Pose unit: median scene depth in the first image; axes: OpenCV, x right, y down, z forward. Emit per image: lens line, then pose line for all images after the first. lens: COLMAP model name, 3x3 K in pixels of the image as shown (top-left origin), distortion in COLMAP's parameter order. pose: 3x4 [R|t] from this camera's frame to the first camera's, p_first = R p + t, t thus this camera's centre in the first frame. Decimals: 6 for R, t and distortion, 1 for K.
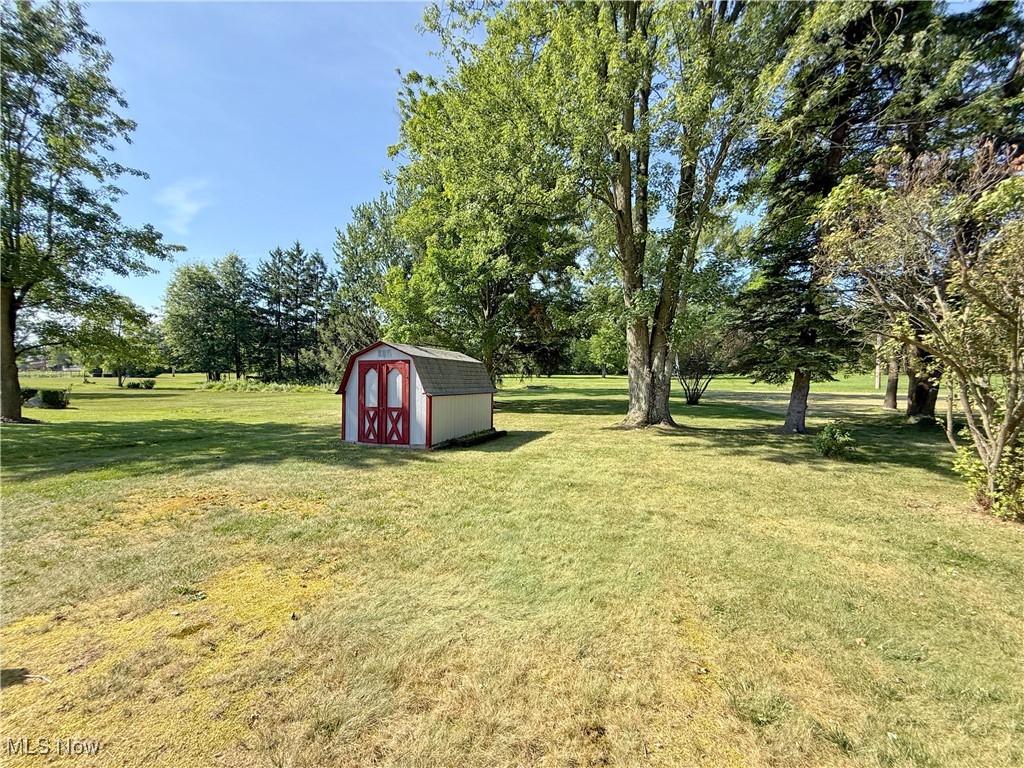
lens RADIAL K [[408.0, 0, 513.7], [0, 408.0, 383.5], [0, 0, 1]] dist [0.000561, -0.000438]
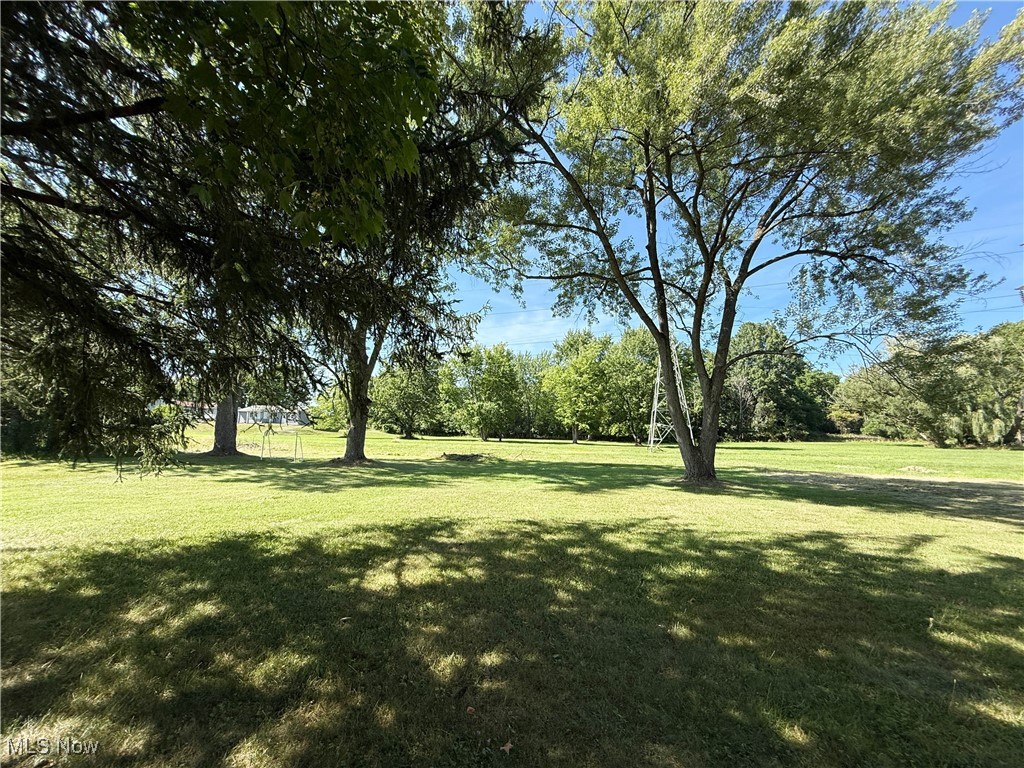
lens RADIAL K [[408.0, 0, 505.6], [0, 408.0, 386.2], [0, 0, 1]] dist [0.000561, -0.000438]
pose [[0.996974, 0.033338, 0.070231, 0.180104], [-0.022333, 0.988125, -0.152018, -0.004905], [-0.074465, 0.149989, 0.985879, 1.151262]]
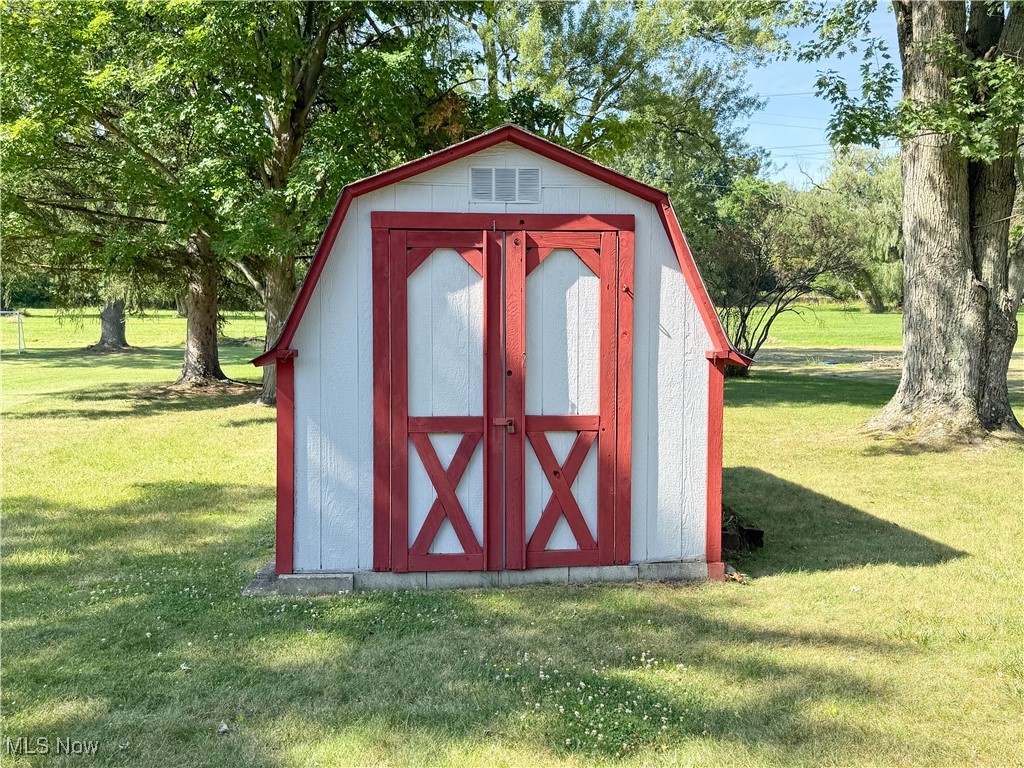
lens RADIAL K [[986.8, 0, 511.1], [0, 986.8, 385.7], [0, 0, 1]] dist [0.023306, 0.000000]
pose [[0.900613, -0.028566, 0.433683, -0.250038], [0.006151, 0.998576, 0.053000, 0.004930], [-0.434579, -0.045065, 0.899505, 0.218774]]
